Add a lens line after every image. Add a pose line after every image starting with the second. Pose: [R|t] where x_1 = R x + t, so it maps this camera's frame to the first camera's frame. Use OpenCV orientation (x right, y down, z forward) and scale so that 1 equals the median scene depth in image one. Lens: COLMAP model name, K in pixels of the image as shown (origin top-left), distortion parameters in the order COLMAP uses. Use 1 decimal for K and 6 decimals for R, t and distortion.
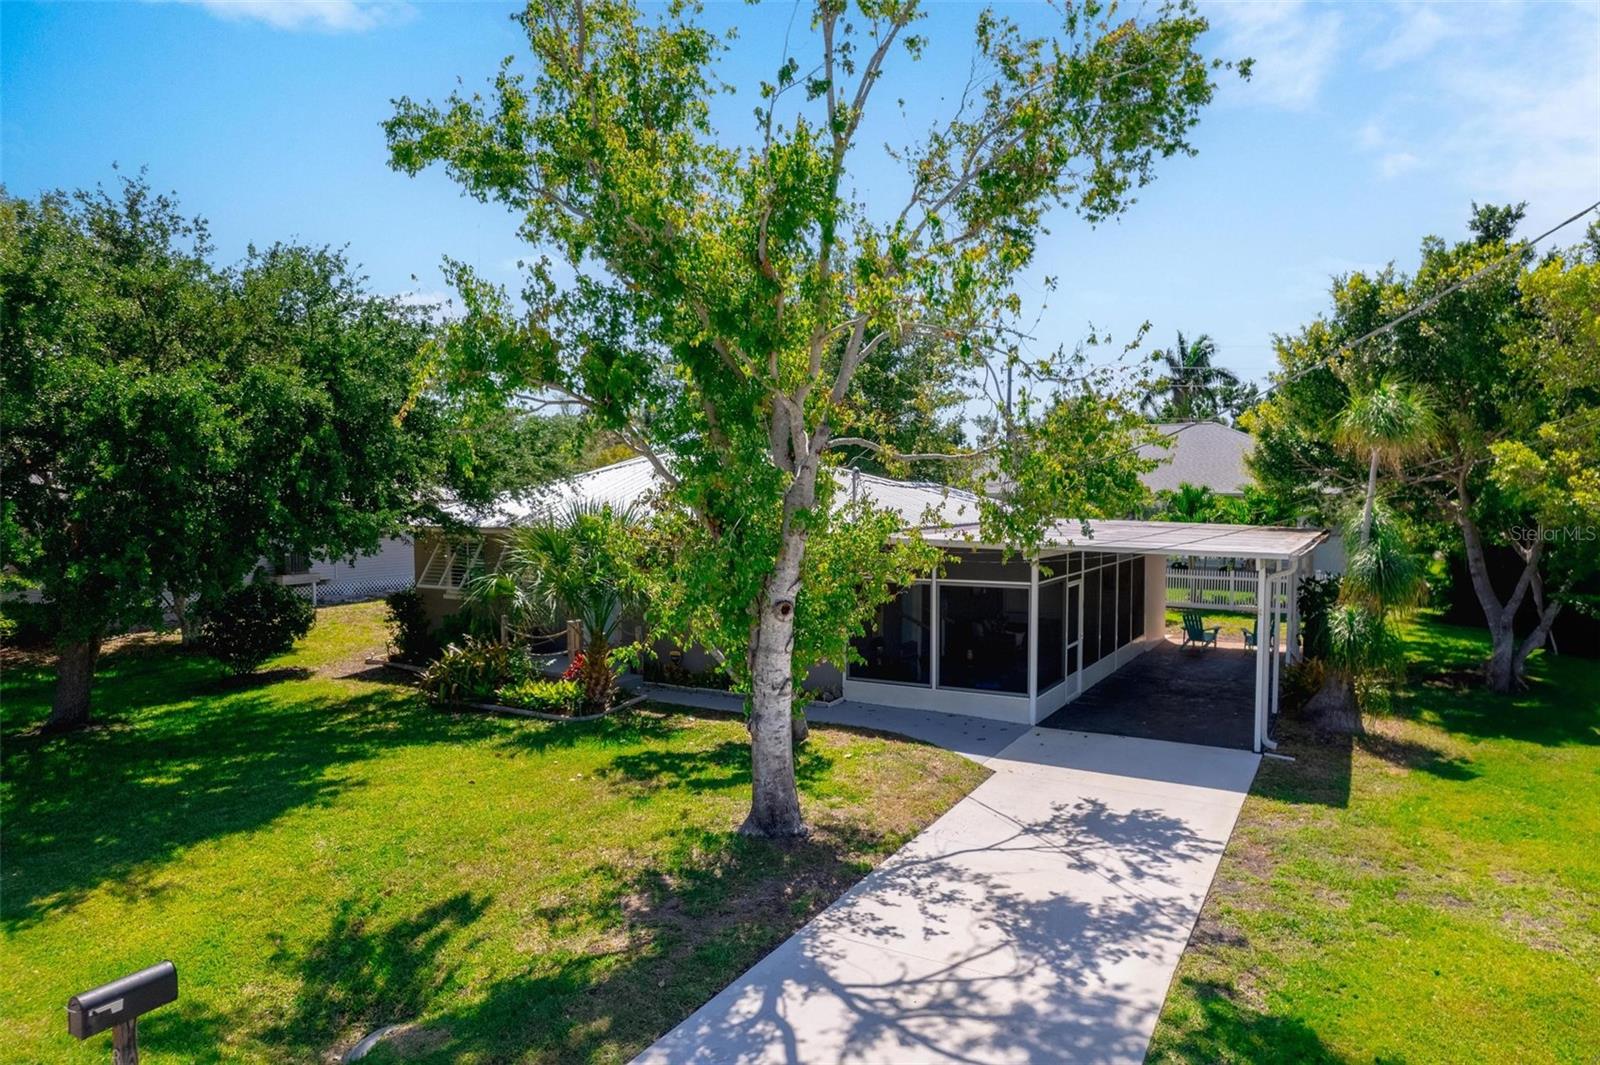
lens RADIAL K [[1023.6, 0, 813.2], [0, 1023.6, 537.5], [0, 0, 1]] dist [-0.073134, 0.070559]
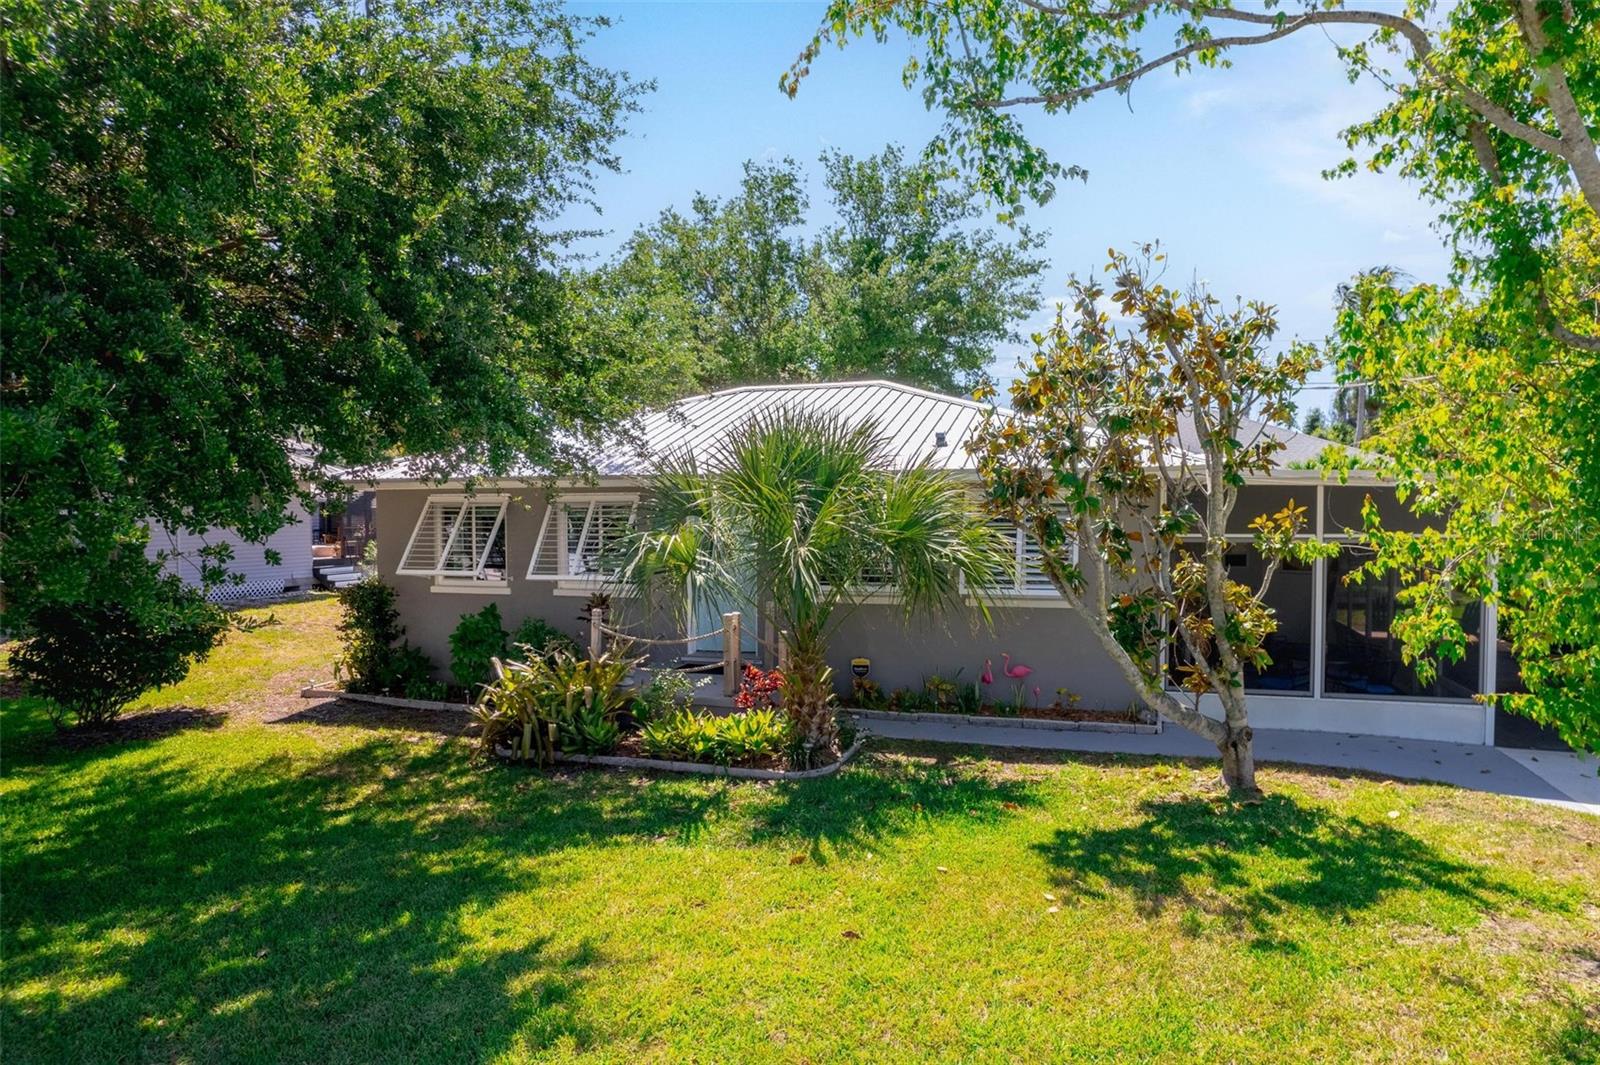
lens RADIAL K [[1023.6, 0, 813.2], [0, 1023.6, 537.5], [0, 0, 1]] dist [-0.073134, 0.070559]
pose [[0.979160, -0.006957, 0.202971, -0.456241], [0.010348, 0.999824, -0.015649, 0.066562], [-0.202827, 0.017423, 0.979060, 0.553544]]
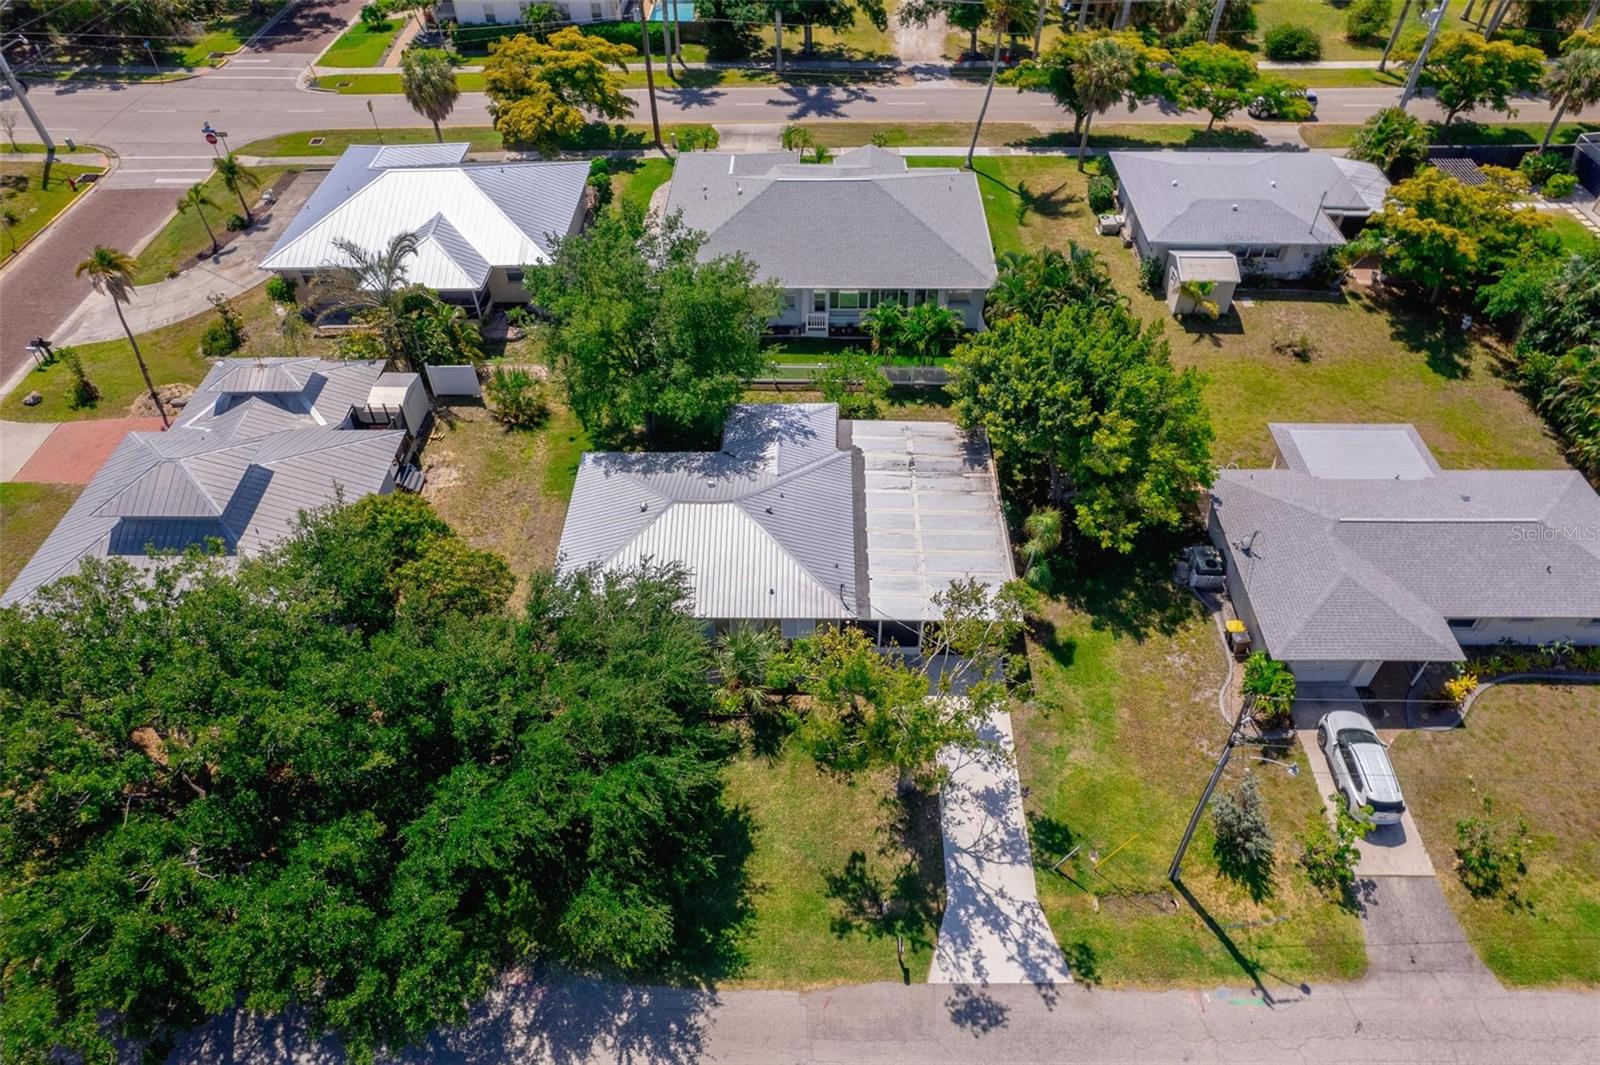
lens RADIAL K [[1023.6, 0, 813.2], [0, 1023.6, 537.5], [0, 0, 1]] dist [-0.073134, 0.070559]
pose [[0.879881, -0.341596, 0.330336, -1.002164], [0.032081, 0.736275, 0.675921, -2.311427], [-0.474110, -0.584133, 0.658793, -0.537895]]
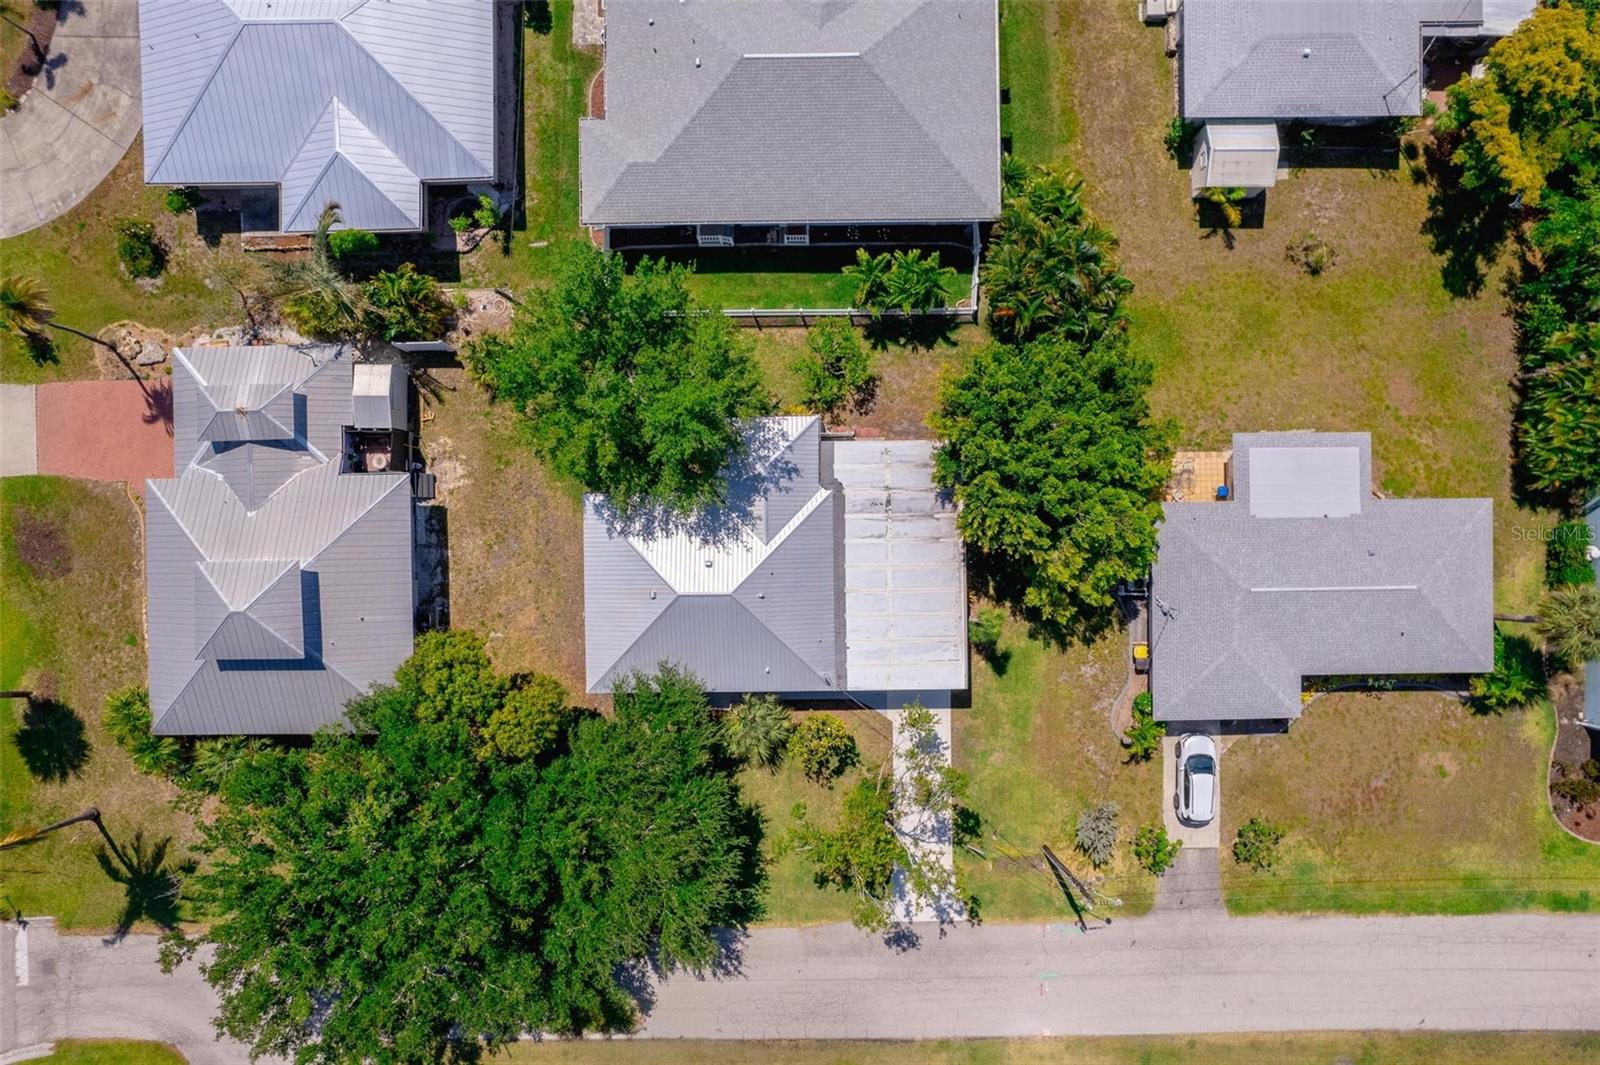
lens RADIAL K [[1023.6, 0, 813.2], [0, 1023.6, 537.5], [0, 0, 1]] dist [-0.073134, 0.070559]
pose [[0.870027, -0.493004, 0.000490, 0.280649], [0.024391, 0.044037, 0.998732, -3.994981], [-0.492401, -0.868912, 0.050338, 1.677661]]
